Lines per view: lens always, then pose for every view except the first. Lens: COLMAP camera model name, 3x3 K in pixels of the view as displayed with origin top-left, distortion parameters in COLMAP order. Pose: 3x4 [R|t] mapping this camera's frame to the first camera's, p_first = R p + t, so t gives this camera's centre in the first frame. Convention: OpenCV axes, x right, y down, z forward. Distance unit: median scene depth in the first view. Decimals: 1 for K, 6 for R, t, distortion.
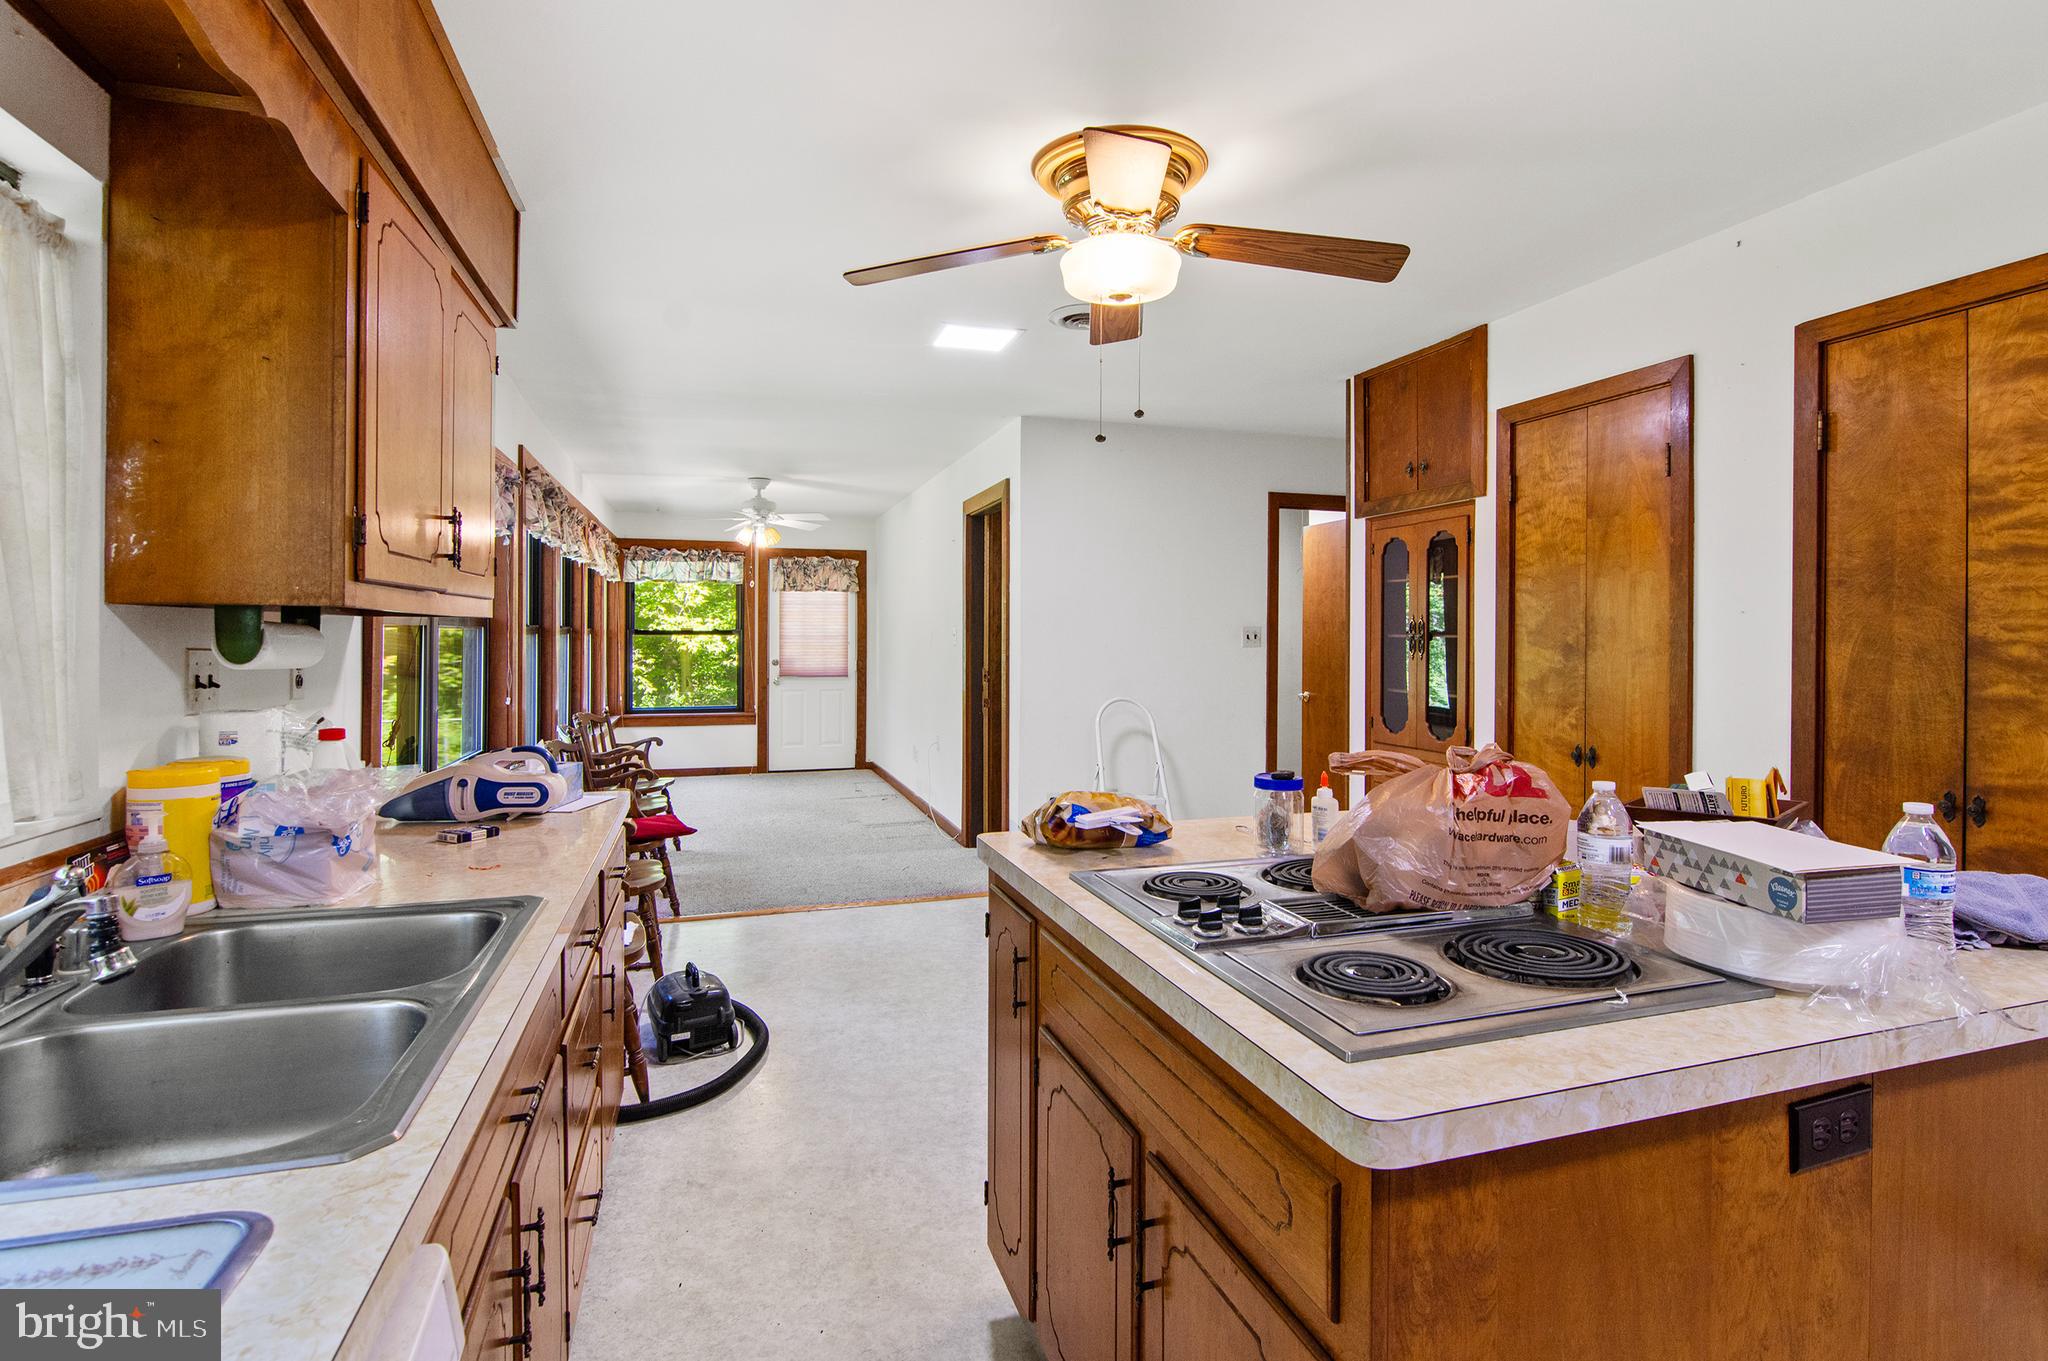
lens RADIAL K [[1010.8, 0, 1034.4], [0, 1010.8, 632.0], [0, 0, 1]] dist [-0.006046, -0.004727]
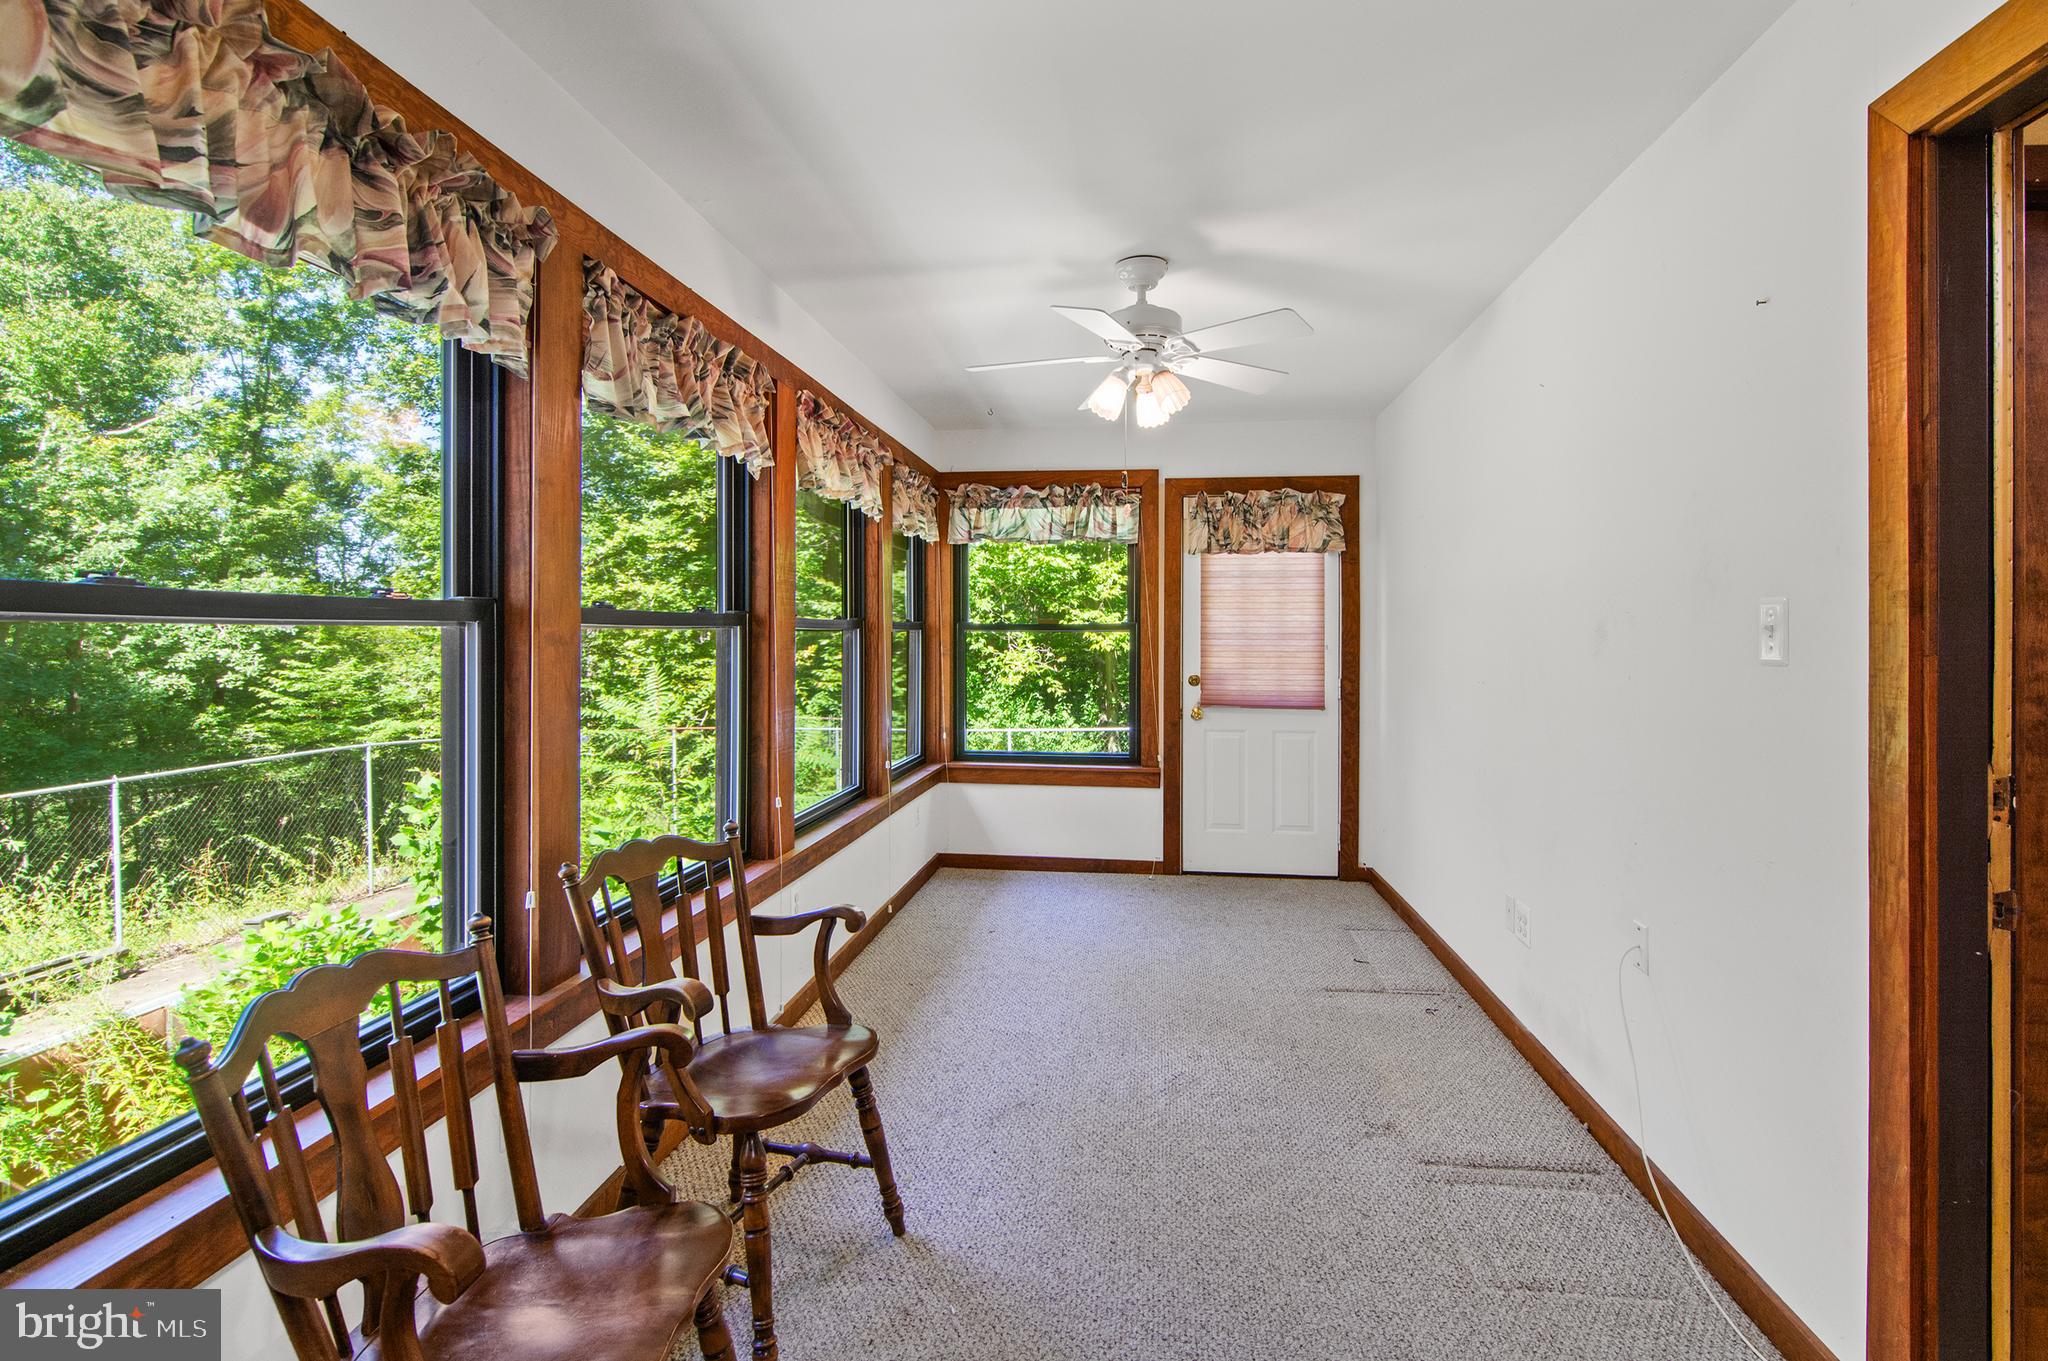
lens RADIAL K [[1010.8, 0, 1034.4], [0, 1010.8, 632.0], [0, 0, 1]] dist [-0.006046, -0.004727]
pose [[0.910888, 0.000710, -0.412653, -0.104259], [-0.000488, 1.000000, 0.000642, 0.002613], [0.412653, -0.000384, 0.910888, 0.448144]]
